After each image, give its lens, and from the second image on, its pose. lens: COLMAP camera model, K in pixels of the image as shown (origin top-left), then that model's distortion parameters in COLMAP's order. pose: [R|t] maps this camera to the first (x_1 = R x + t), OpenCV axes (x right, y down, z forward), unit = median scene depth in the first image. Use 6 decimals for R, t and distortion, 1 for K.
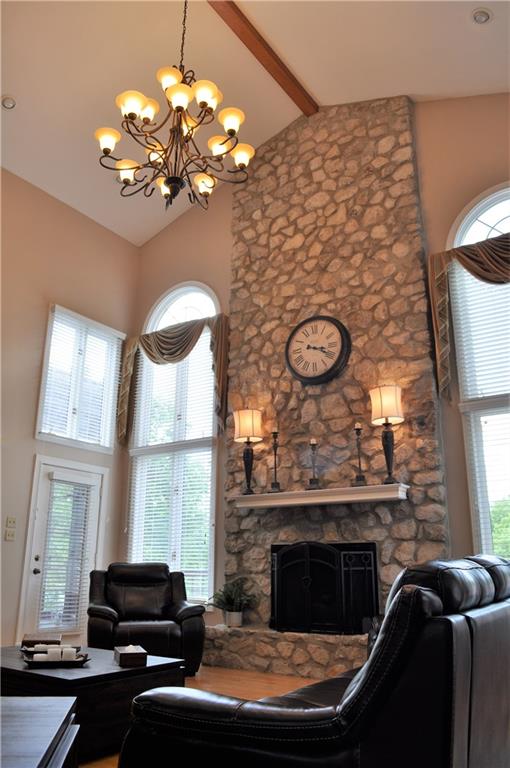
lens RADIAL K [[604.7, 0, 256.7], [0, 604.7, 381.2], [0, 0, 1]] dist [-0.085121, 0.013646]
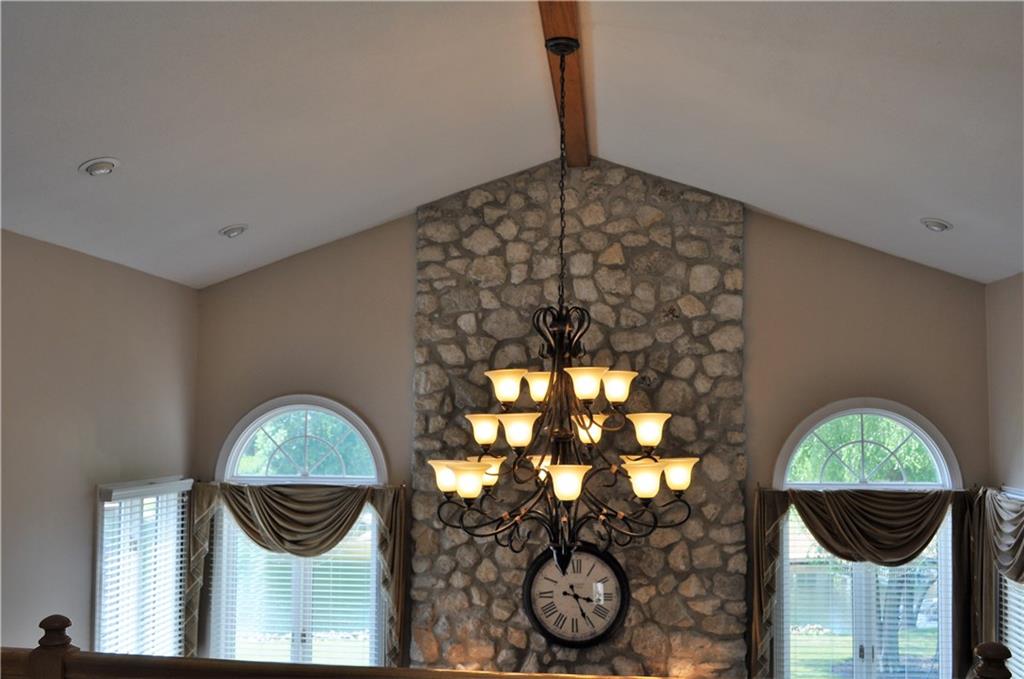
lens RADIAL K [[950.8, 0, 513.9], [0, 950.8, 362.8], [0, 0, 1]] dist [-0.064354, 0.000000]
pose [[0.885614, 0.034496, 0.463139, -0.459255], [-0.139390, 0.971004, 0.194218, -0.499097], [-0.443011, -0.236560, 0.864743, 0.180602]]
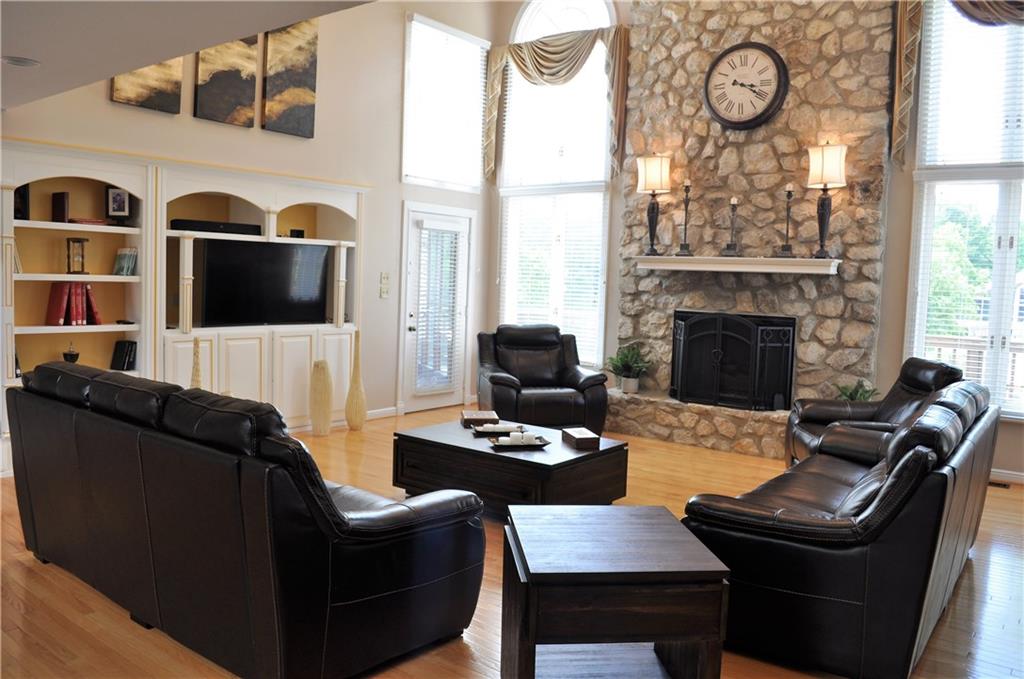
lens RADIAL K [[806.3, 0, 504.6], [0, 806.3, 343.1], [0, 0, 1]] dist [-0.085121, 0.013646]
pose [[0.996477, 0.034369, -0.076505, -0.132217], [-0.003341, 0.927723, 0.373254, -0.130445], [0.083804, -0.371684, 0.924569, -0.161025]]
